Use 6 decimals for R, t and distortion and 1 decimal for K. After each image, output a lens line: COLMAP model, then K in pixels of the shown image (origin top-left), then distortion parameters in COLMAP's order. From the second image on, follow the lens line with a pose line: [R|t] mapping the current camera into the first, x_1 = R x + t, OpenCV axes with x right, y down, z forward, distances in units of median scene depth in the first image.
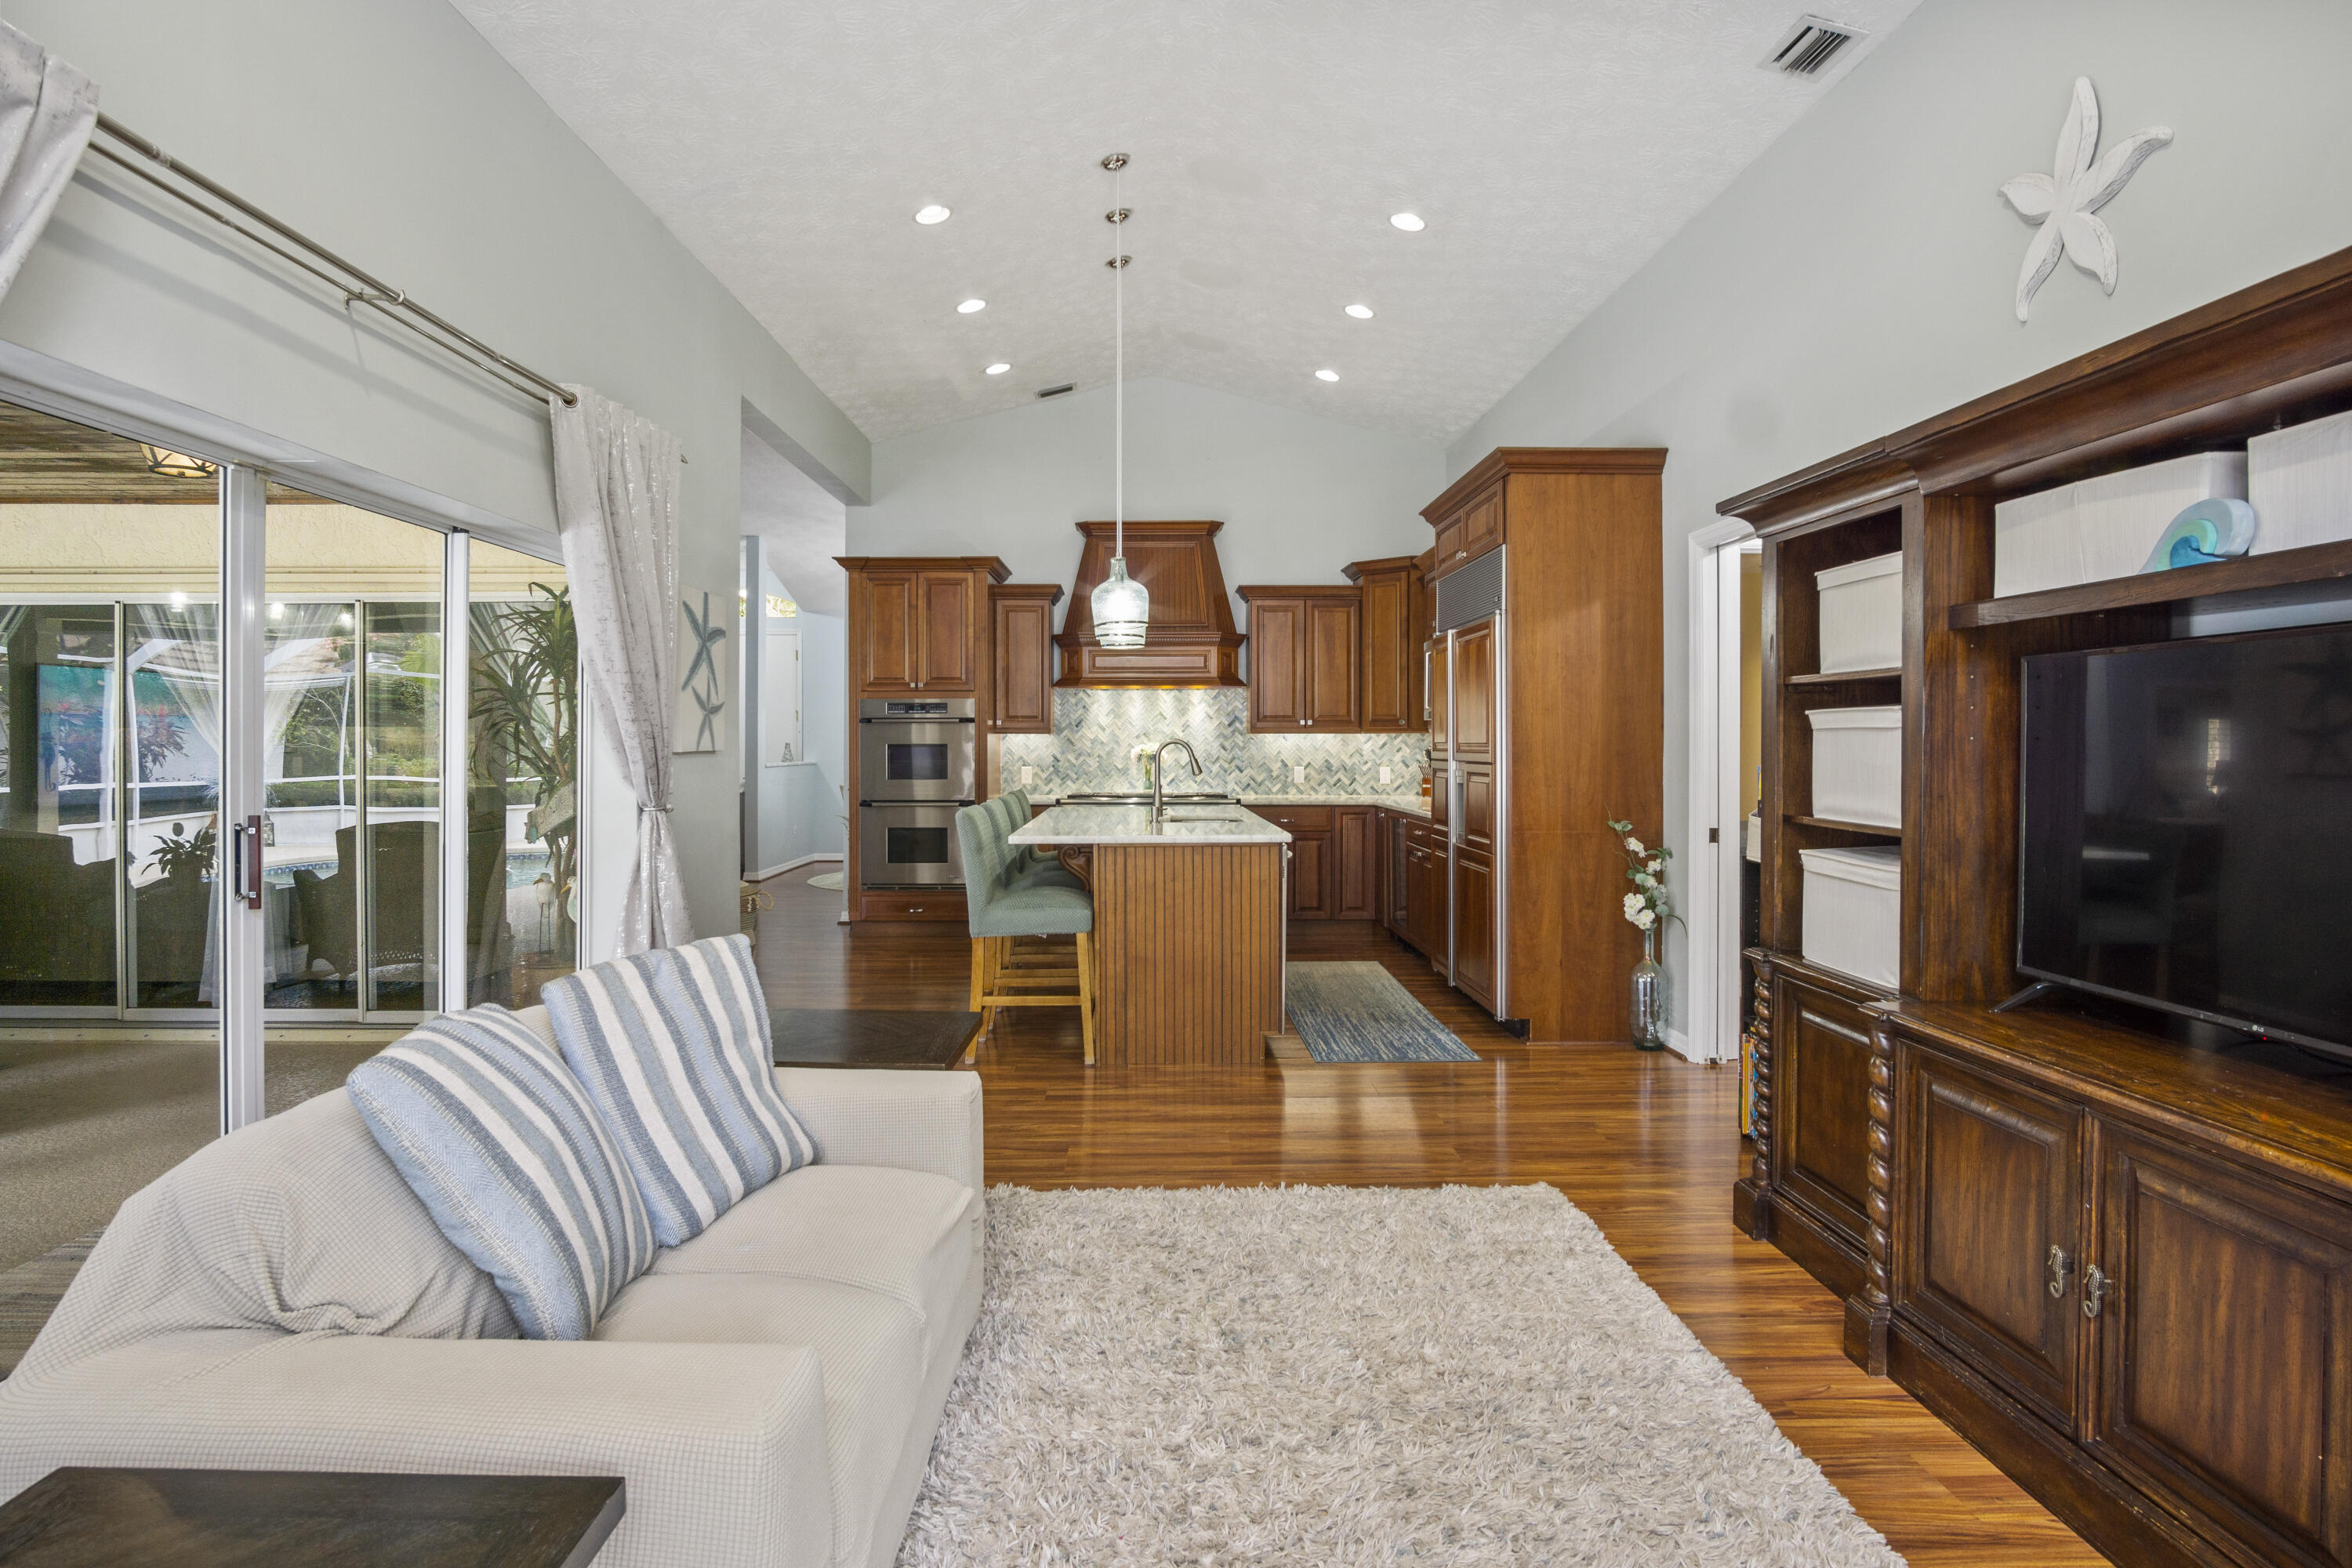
lens RADIAL K [[1269.2, 0, 1164.6], [0, 1269.2, 747.1], [0, 0, 1]] dist [-0.034394, 0.009385]
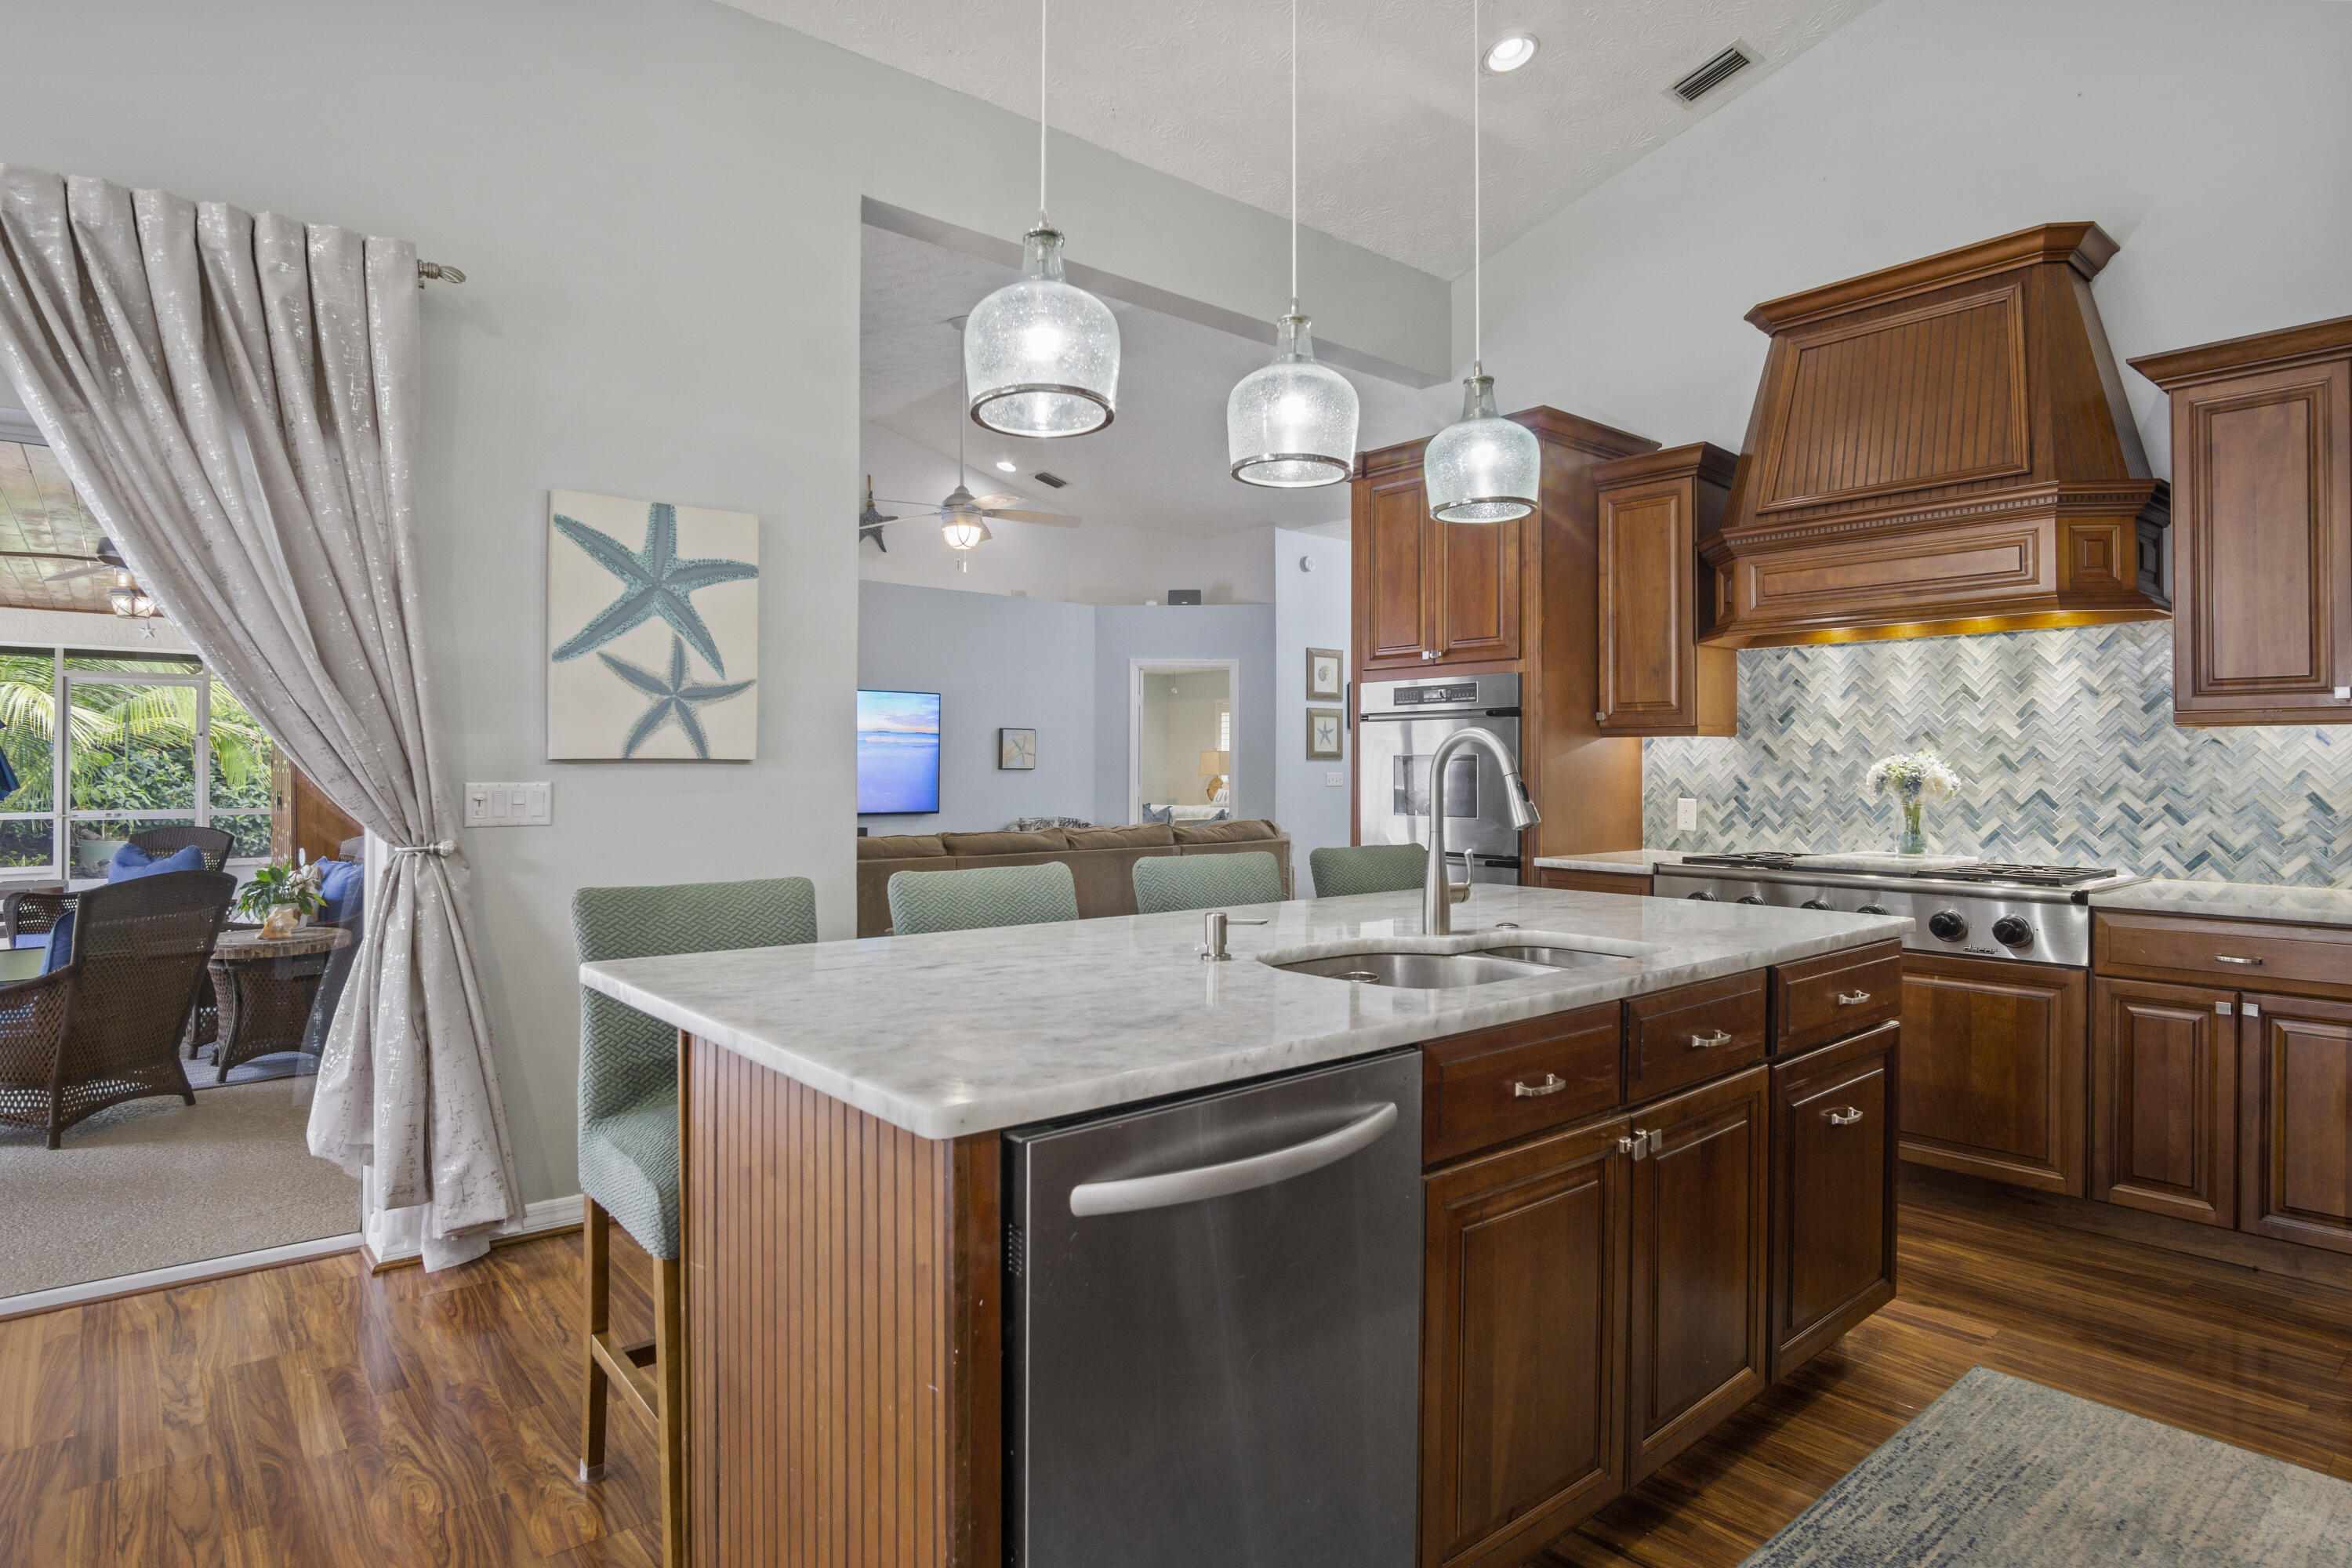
lens RADIAL K [[1271.3, 0, 1156.9], [0, 1271.3, 757.9], [0, 0, 1]] dist [-0.035435, 0.009410]
pose [[0.625096, -0.003031, -0.780542, 0.179329], [-0.005662, 0.999949, -0.008417, 0.004375], [0.780528, 0.009681, 0.625046, 0.524499]]
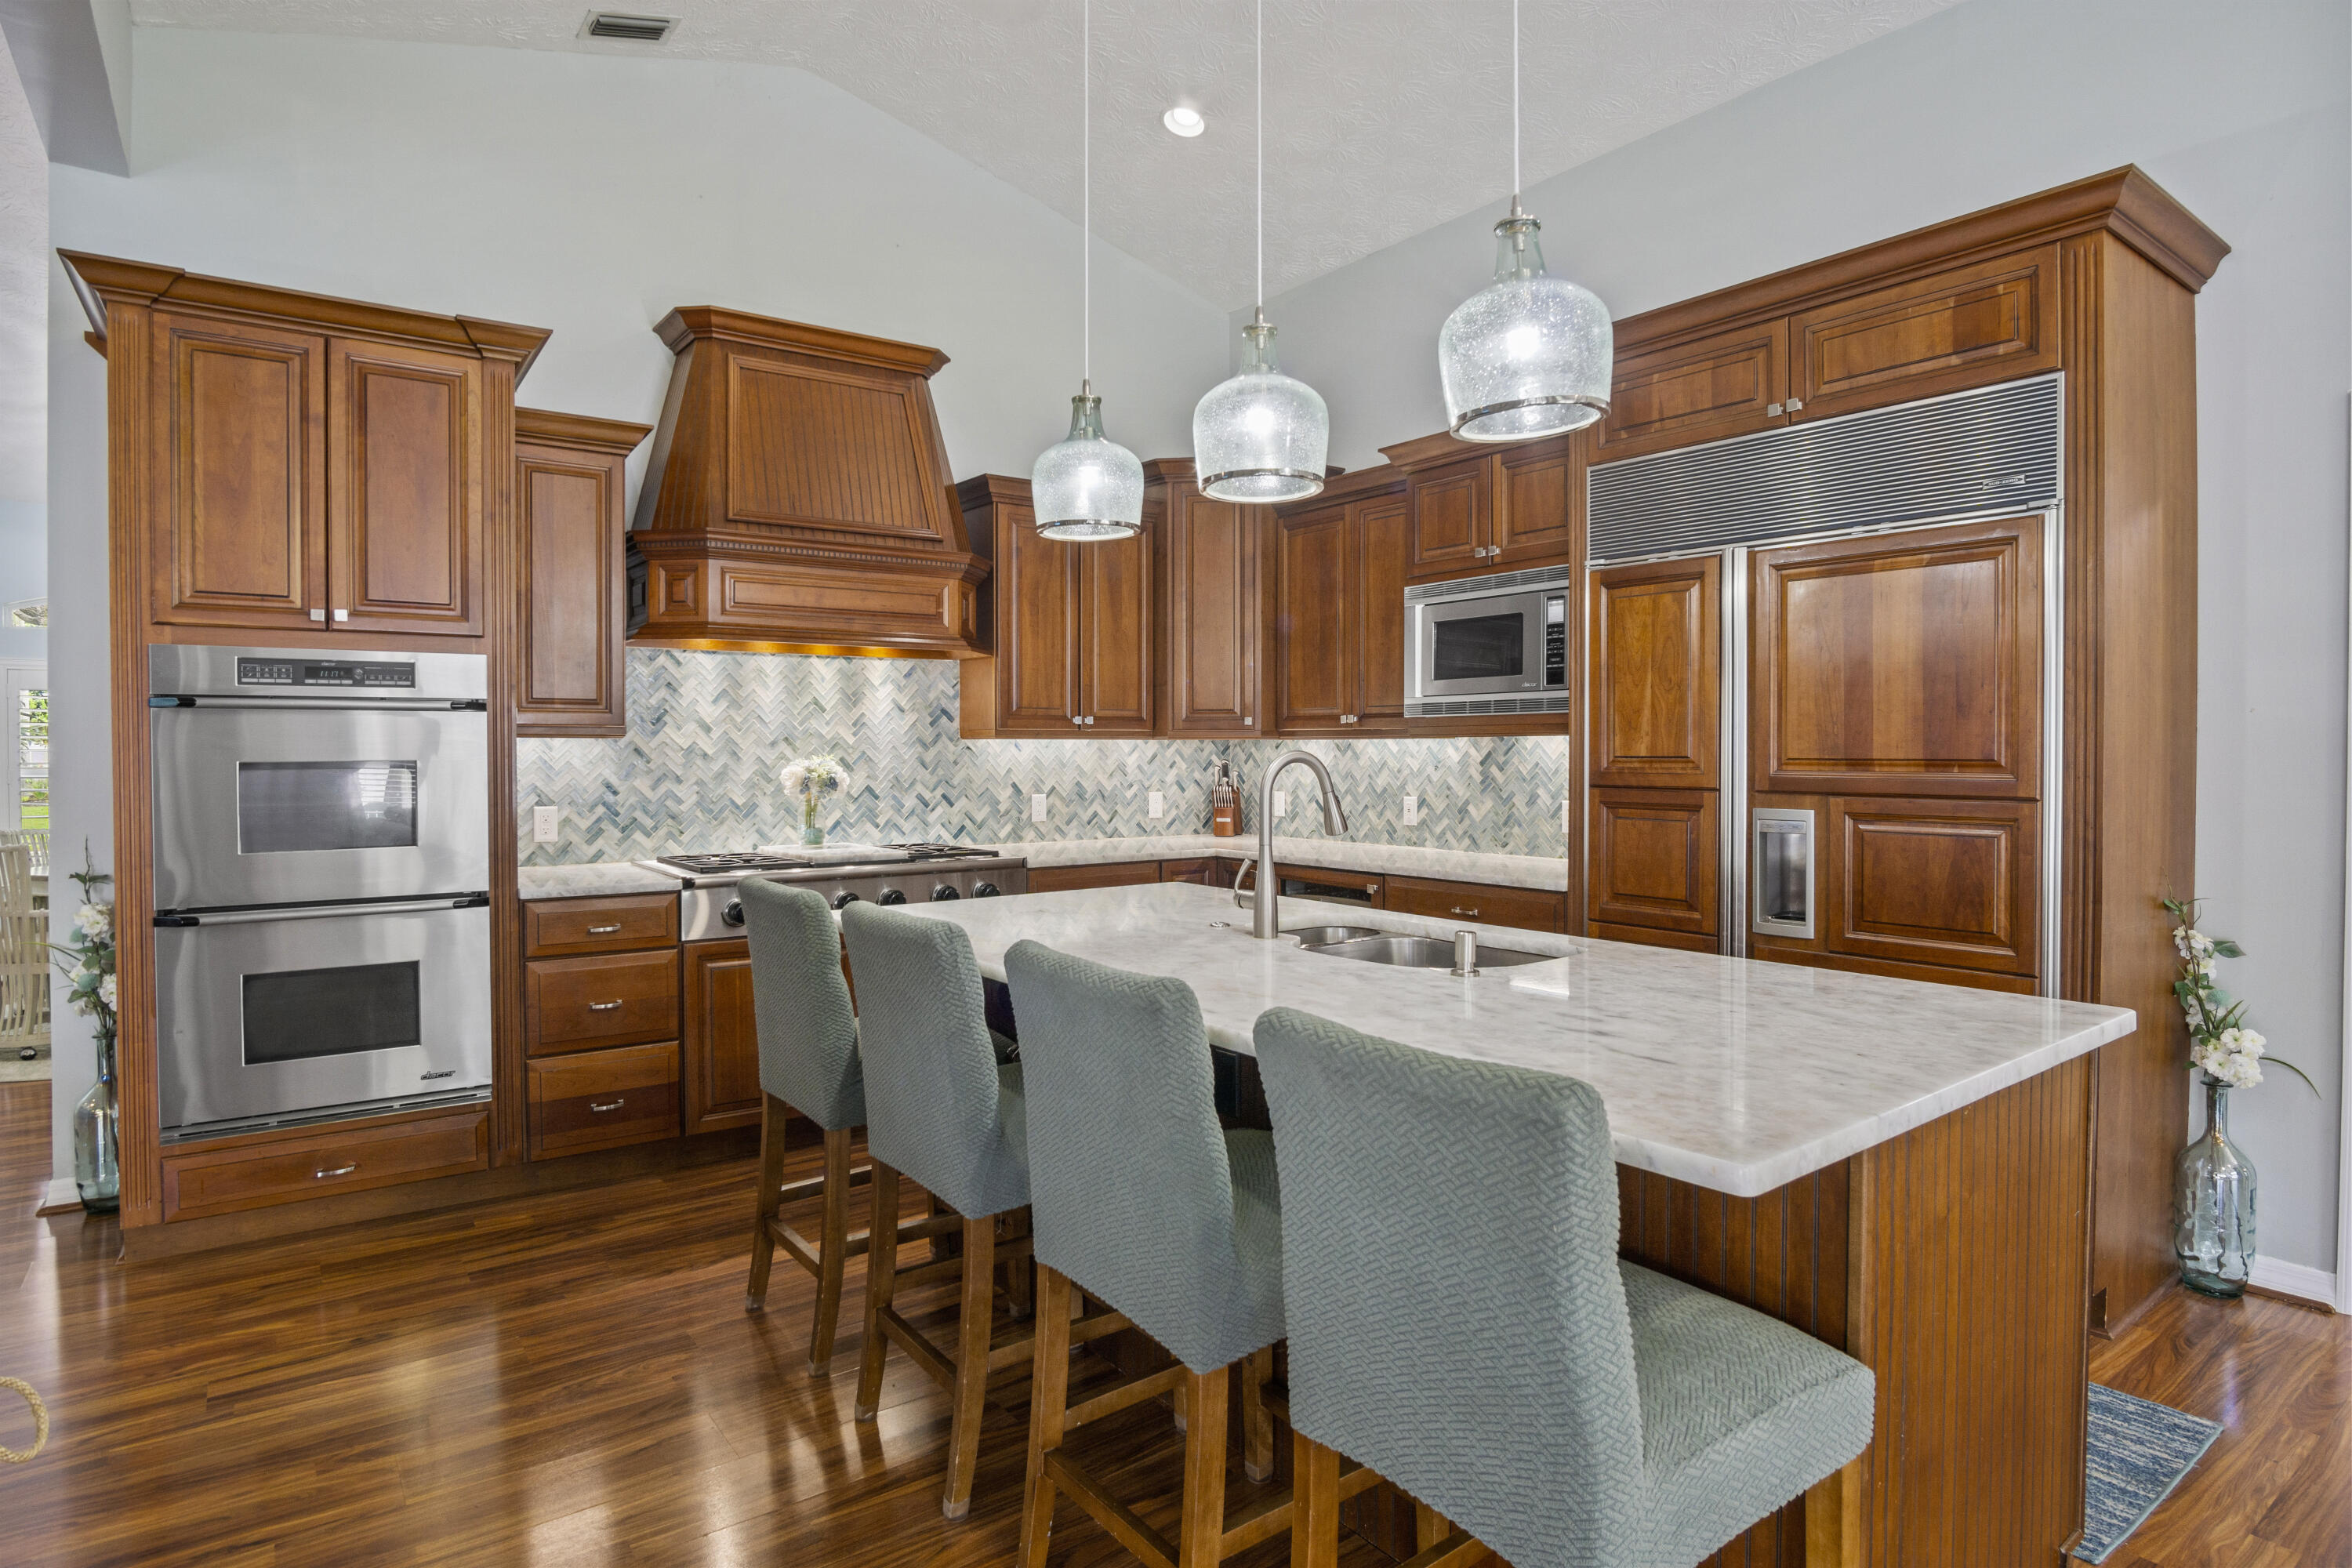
lens RADIAL K [[1259.4, 0, 1165.2], [0, 1259.4, 772.3], [0, 0, 1]] dist [-0.035080, 0.009463]
pose [[0.815157, -0.010997, 0.579136, -0.203866], [0.002410, 0.999876, 0.015594, -0.004418], [-0.579235, -0.011315, 0.815082, 0.513279]]
